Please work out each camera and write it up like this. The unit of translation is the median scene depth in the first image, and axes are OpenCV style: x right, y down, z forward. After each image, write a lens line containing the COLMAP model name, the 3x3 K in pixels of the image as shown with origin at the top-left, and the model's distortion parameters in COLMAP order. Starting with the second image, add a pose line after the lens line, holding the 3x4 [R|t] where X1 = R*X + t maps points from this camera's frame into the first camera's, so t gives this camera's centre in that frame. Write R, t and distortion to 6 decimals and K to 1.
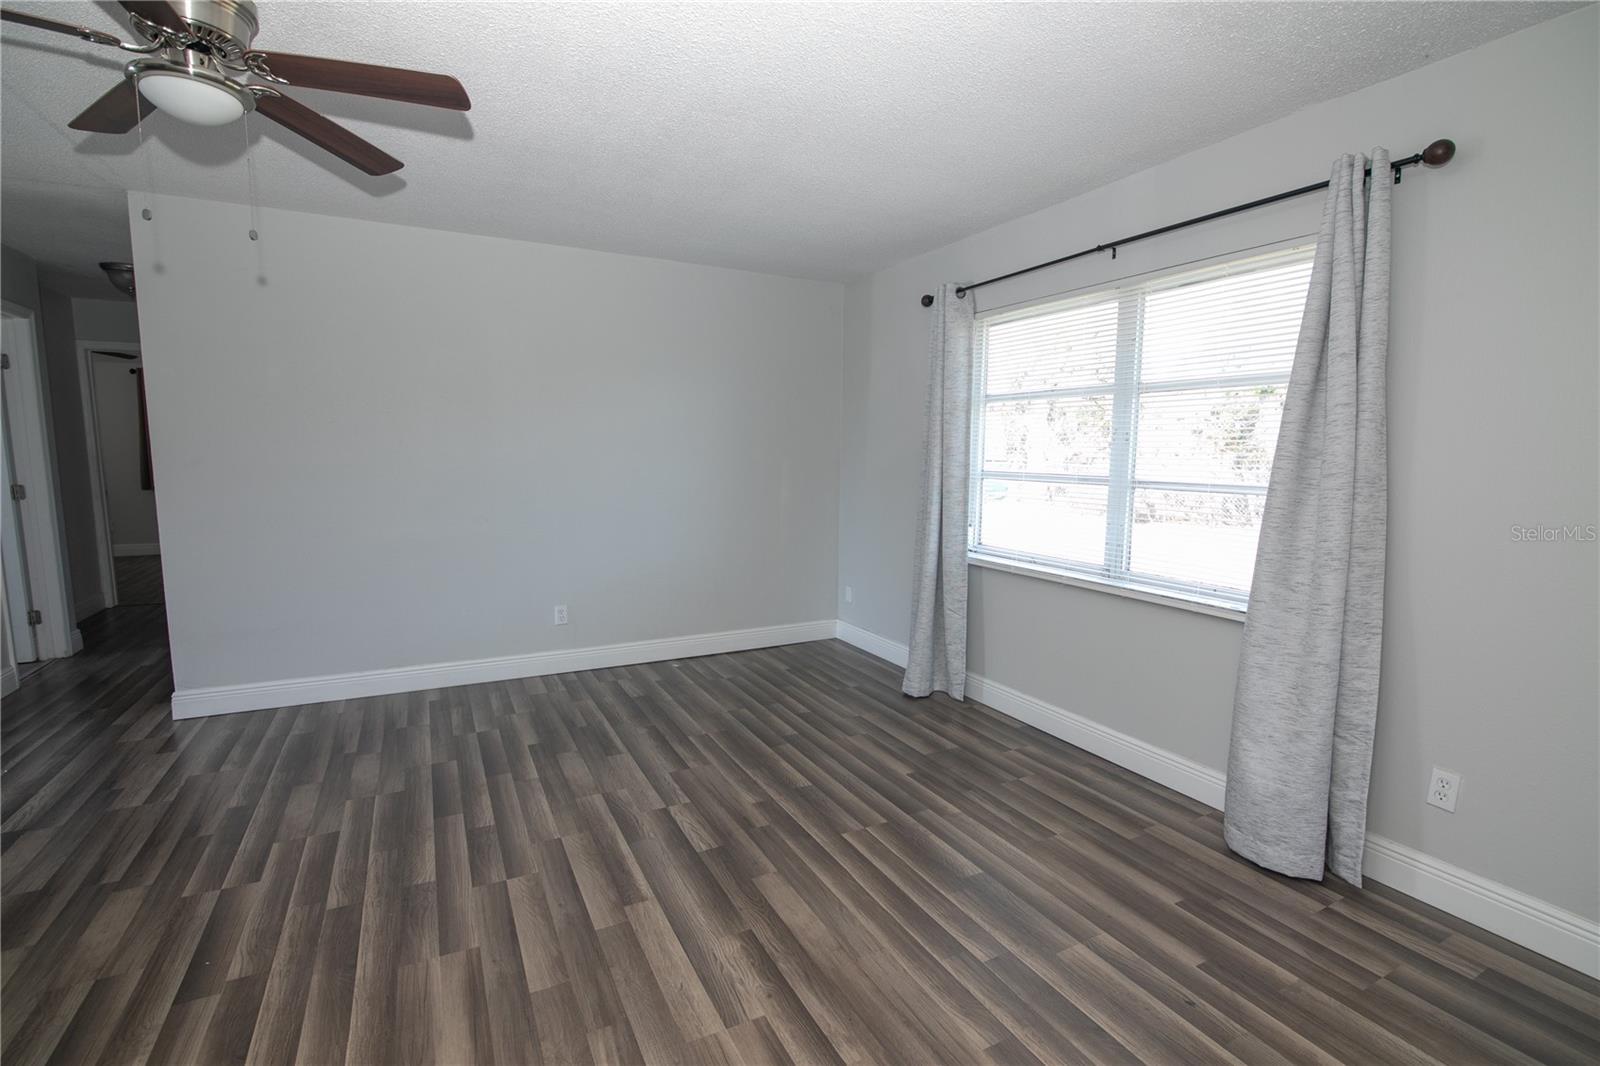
lens RADIAL K [[730.2, 0, 790.1], [0, 730.2, 536.9], [0, 0, 1]] dist [-0.022871, 0.001566]
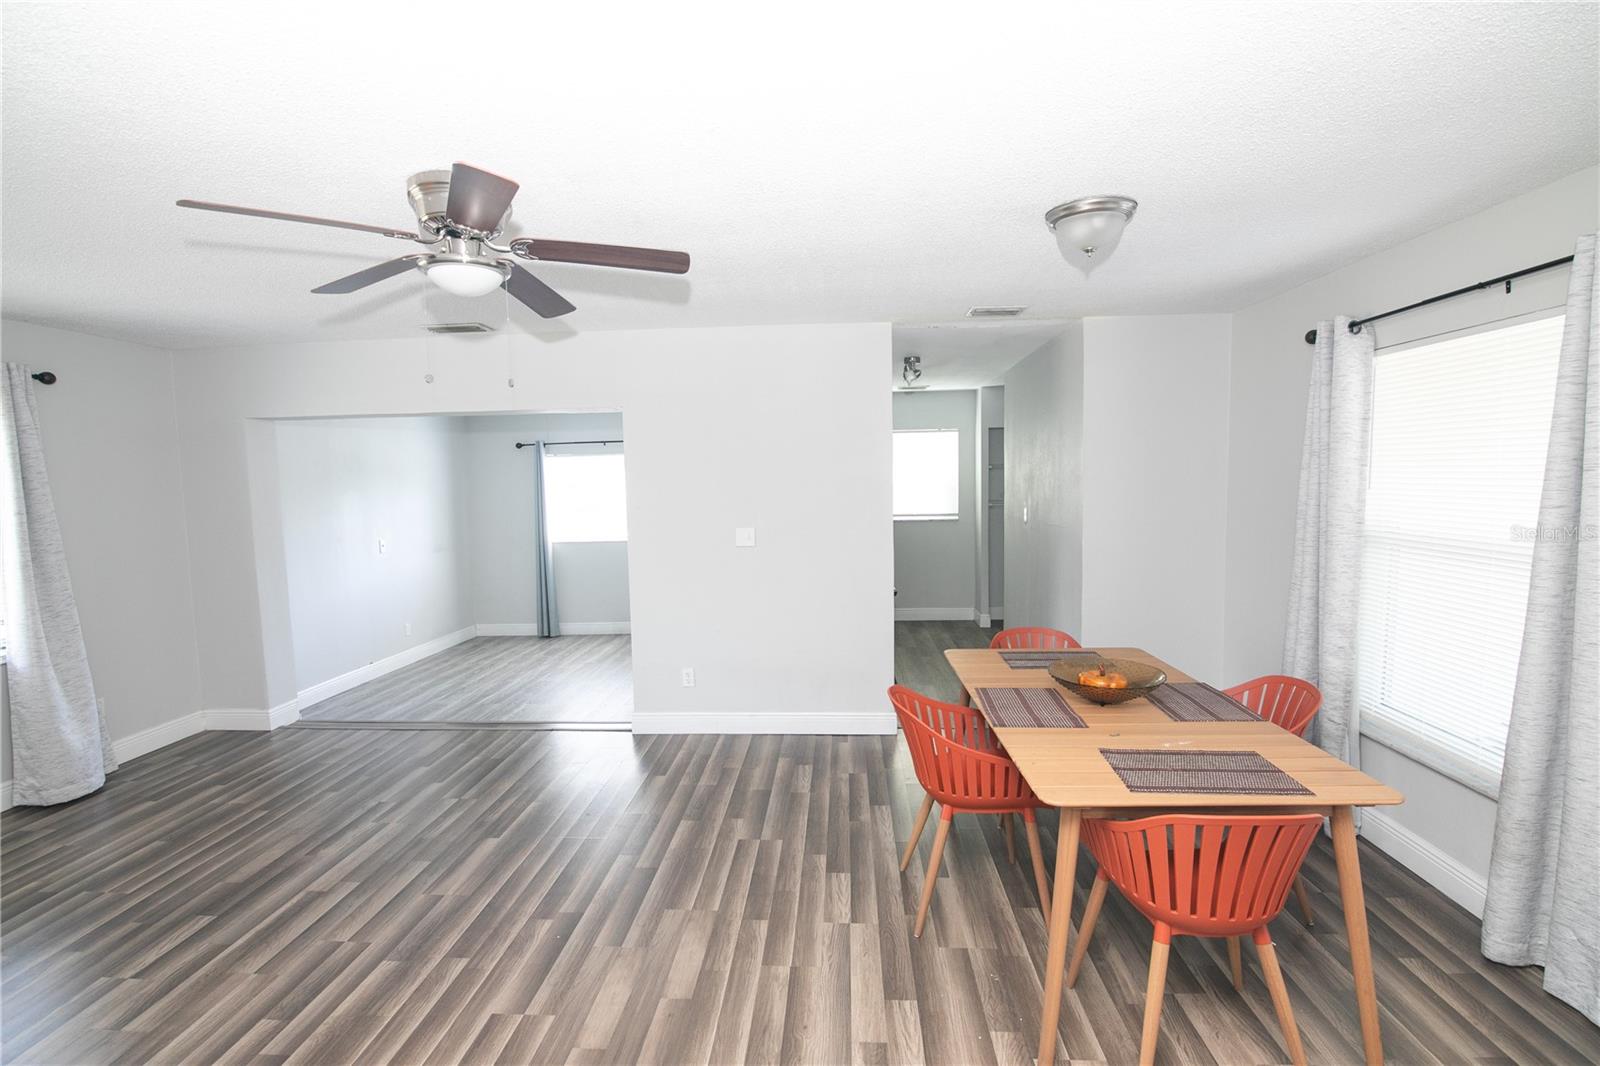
lens RADIAL K [[730.2, 0, 799.6], [0, 730.2, 535.2], [0, 0, 1]] dist [-0.022871, 0.001566]
pose [[-0.860142, -0.036436, 0.508752, -1.640374], [0.068312, 0.980230, 0.185697, -0.325807], [-0.505460, 0.194480, -0.840647, 1.548102]]
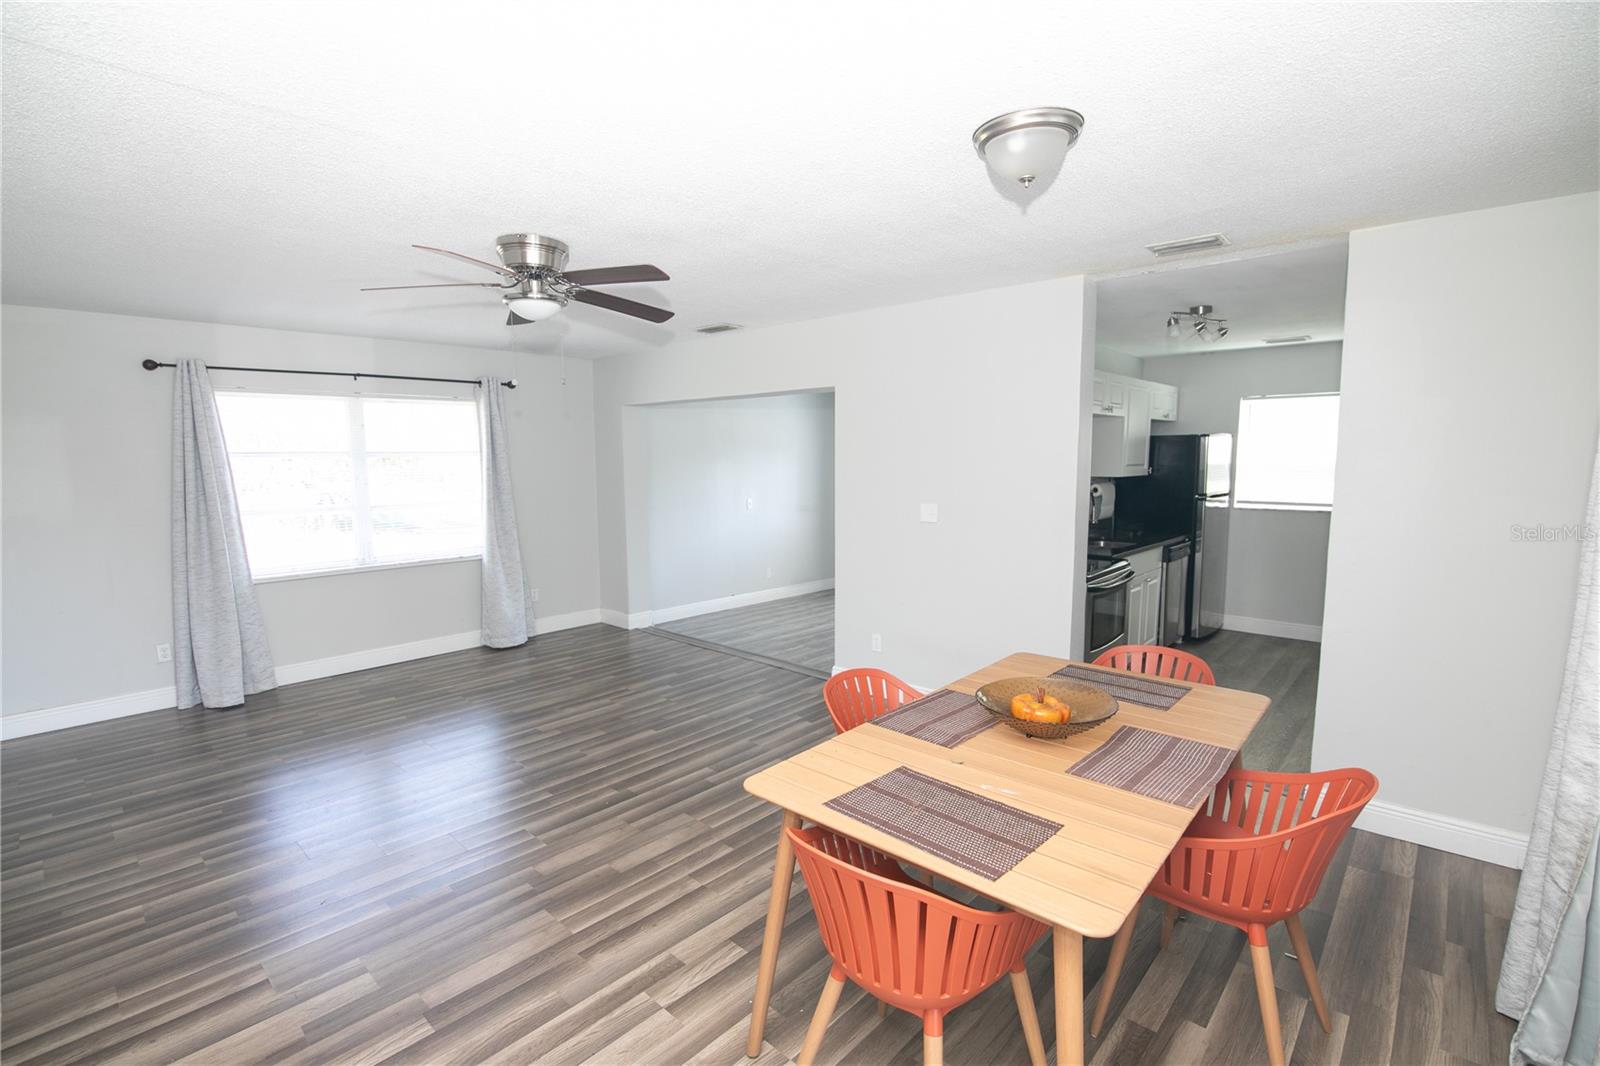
lens RADIAL K [[730.2, 0, 792.9], [0, 730.2, 536.4], [0, 0, 1]] dist [-0.022871, 0.001566]
pose [[-0.340806, -0.113345, 0.933276, -2.256382], [0.113521, 0.980481, 0.160532, -0.255488], [-0.933255, 0.160656, -0.321287, 0.913093]]
